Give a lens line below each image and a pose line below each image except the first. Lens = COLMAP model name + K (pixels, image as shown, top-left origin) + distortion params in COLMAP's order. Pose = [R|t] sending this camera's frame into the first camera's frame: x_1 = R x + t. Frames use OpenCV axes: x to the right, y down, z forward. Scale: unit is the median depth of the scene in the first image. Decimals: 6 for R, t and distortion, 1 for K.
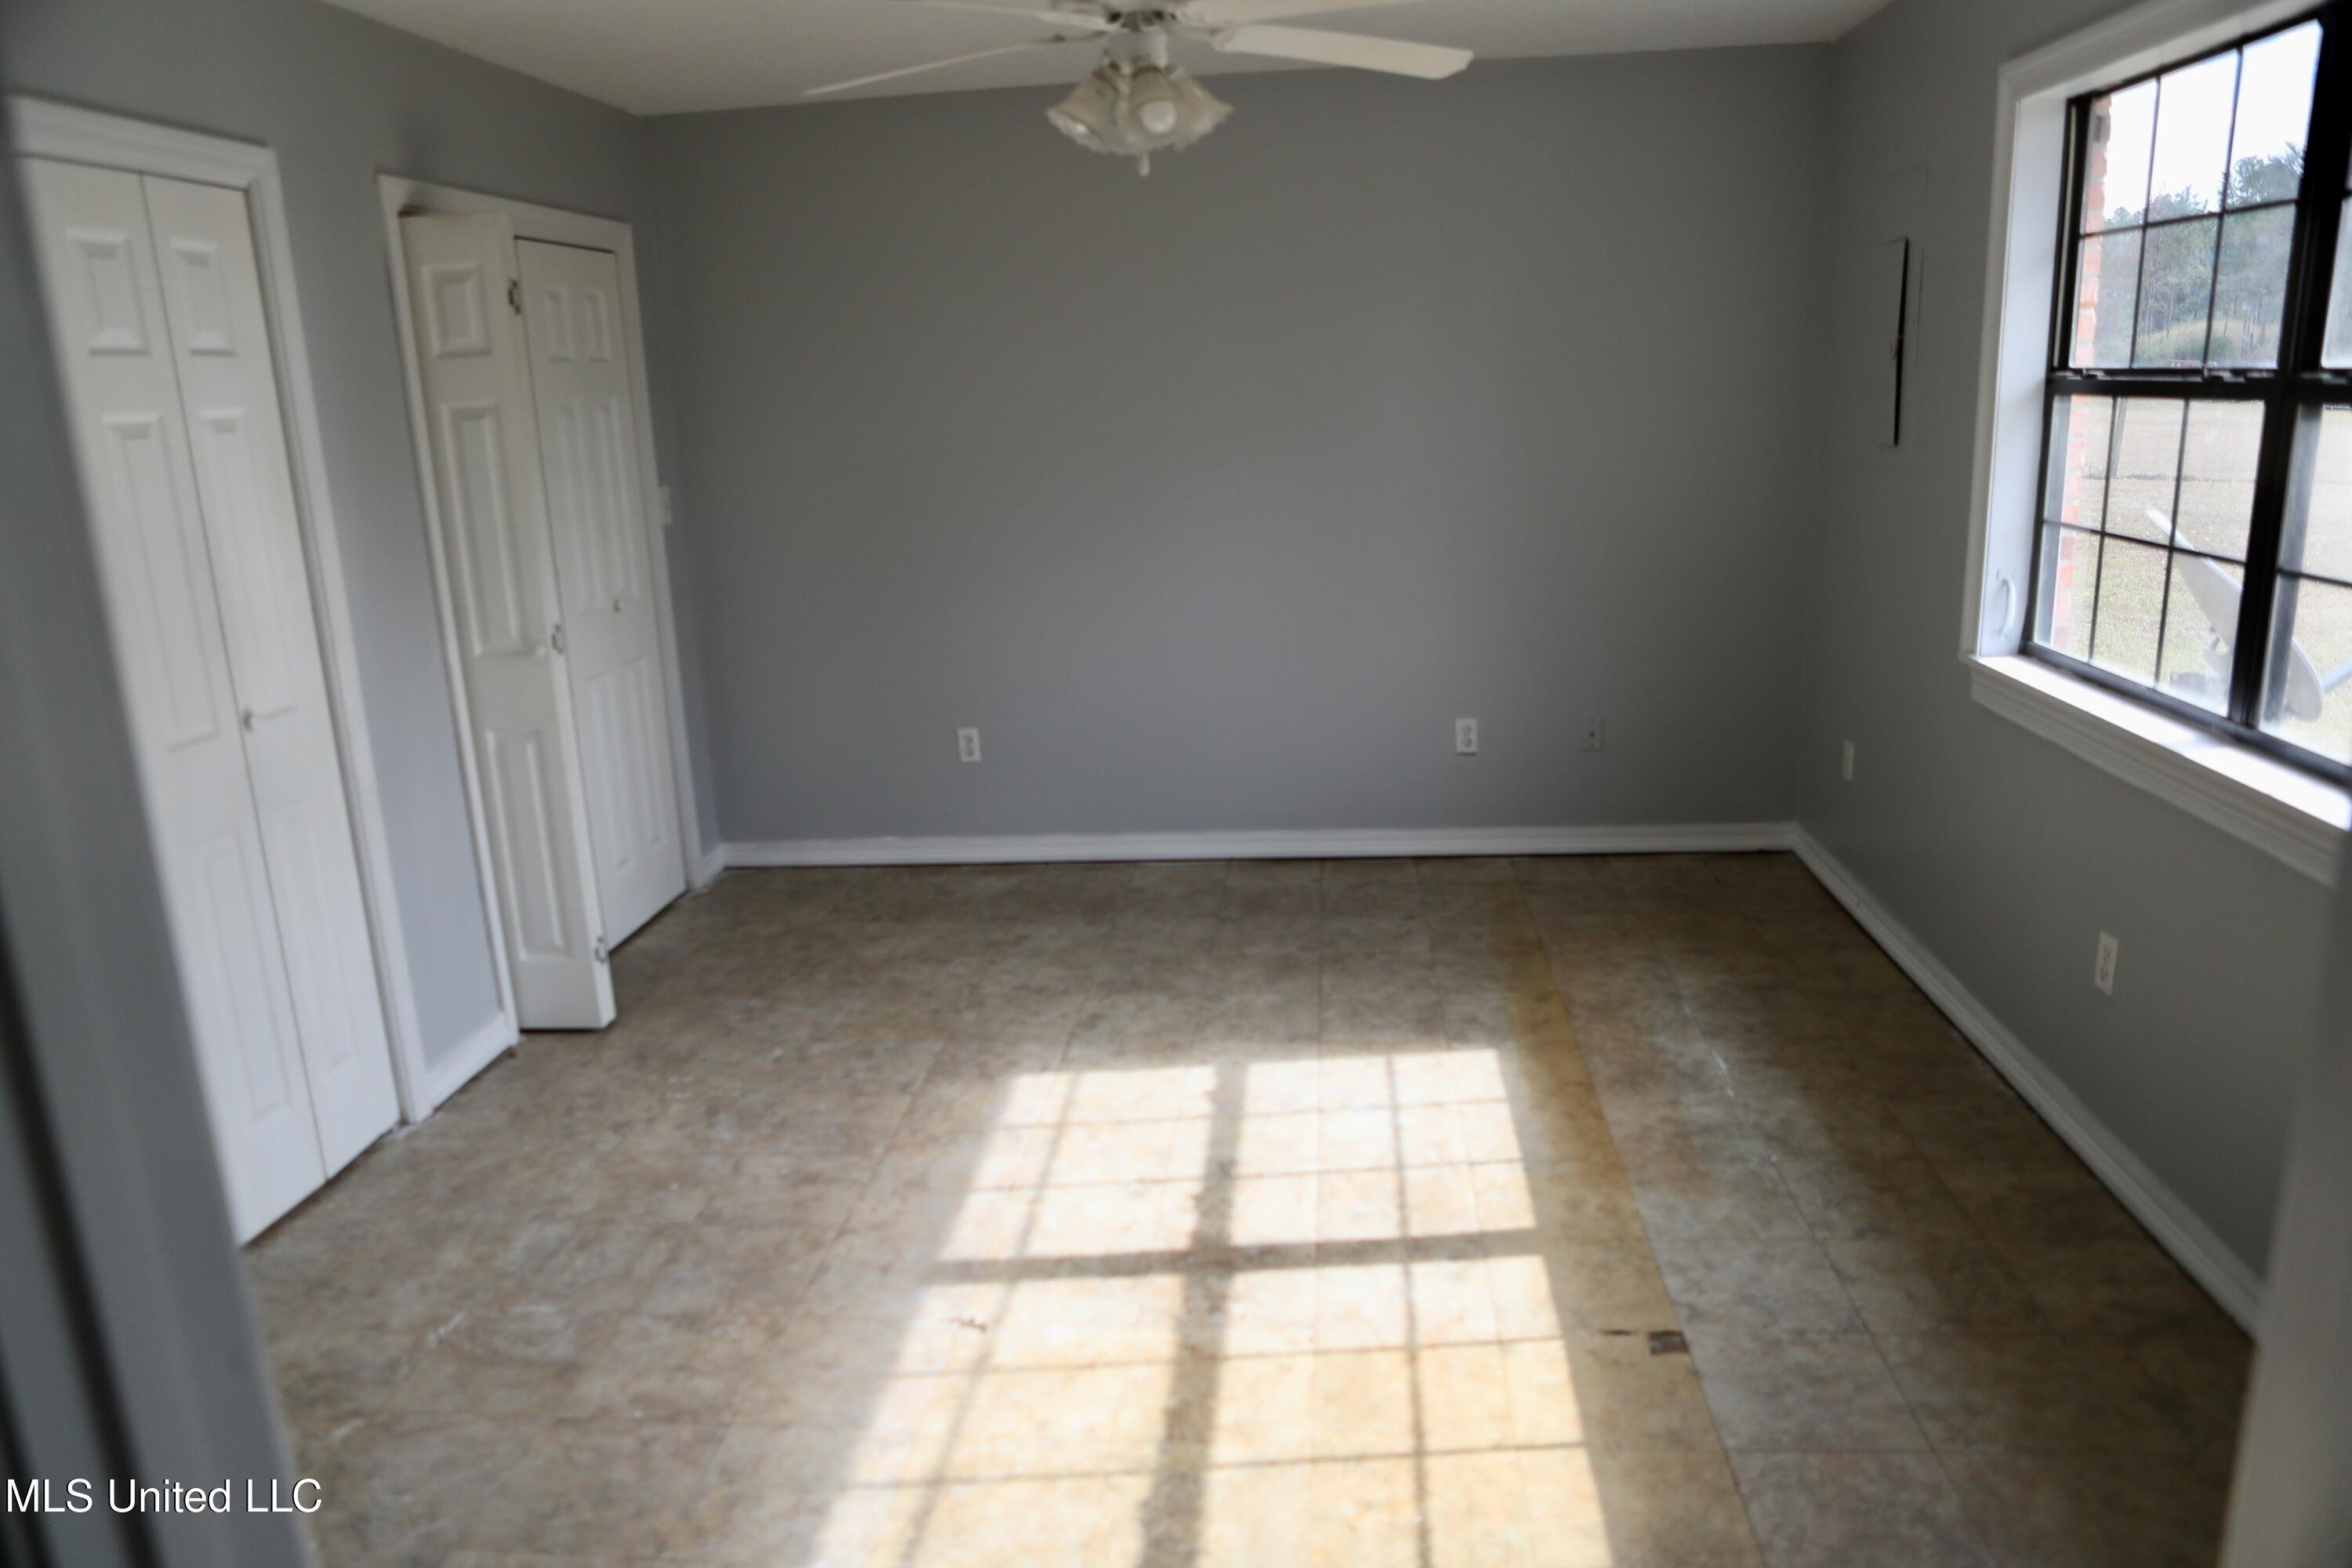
lens RADIAL K [[1612.2, 0, 1169.4], [0, 1612.2, 800.5], [0, 0, 1]] dist [-0.109874, 0.086667]
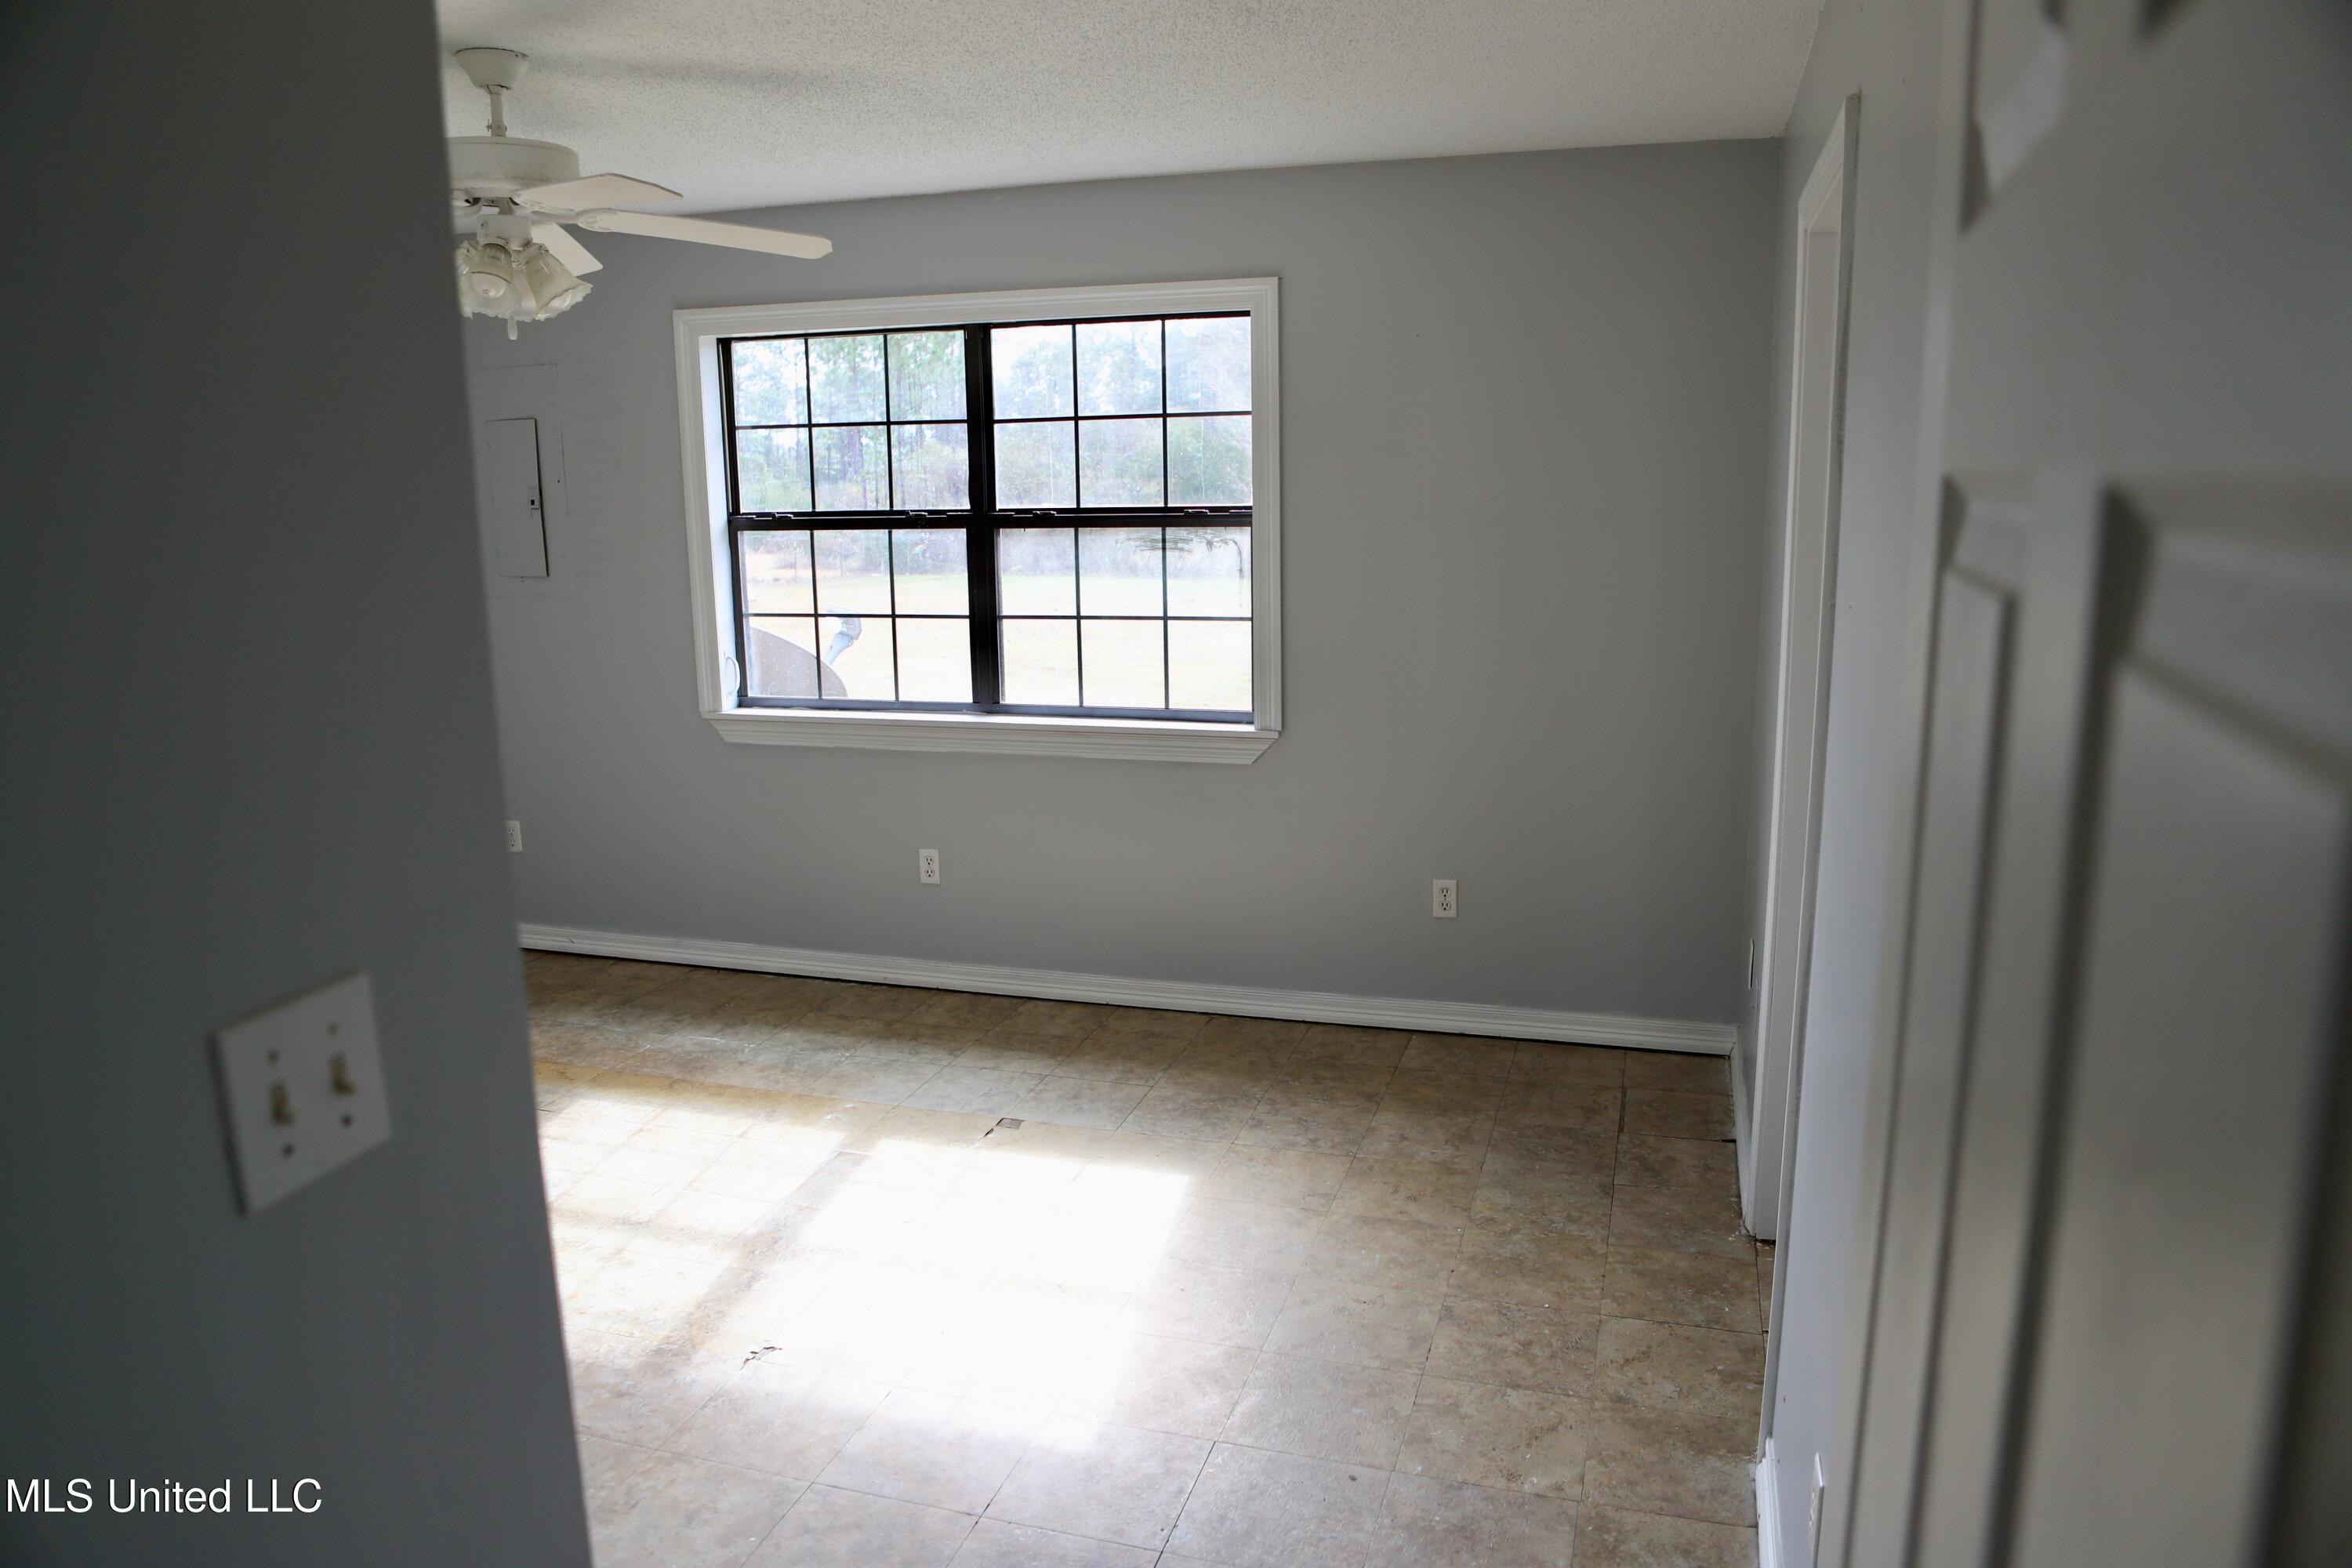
lens RADIAL K [[1612.2, 0, 1169.4], [0, 1612.2, 800.5], [0, 0, 1]] dist [-0.109874, 0.086667]
pose [[0.205155, -0.161828, 0.965258, -0.912478], [0.258402, 0.960198, 0.106059, -0.071648], [-0.944002, 0.227666, 0.238806, 0.327111]]
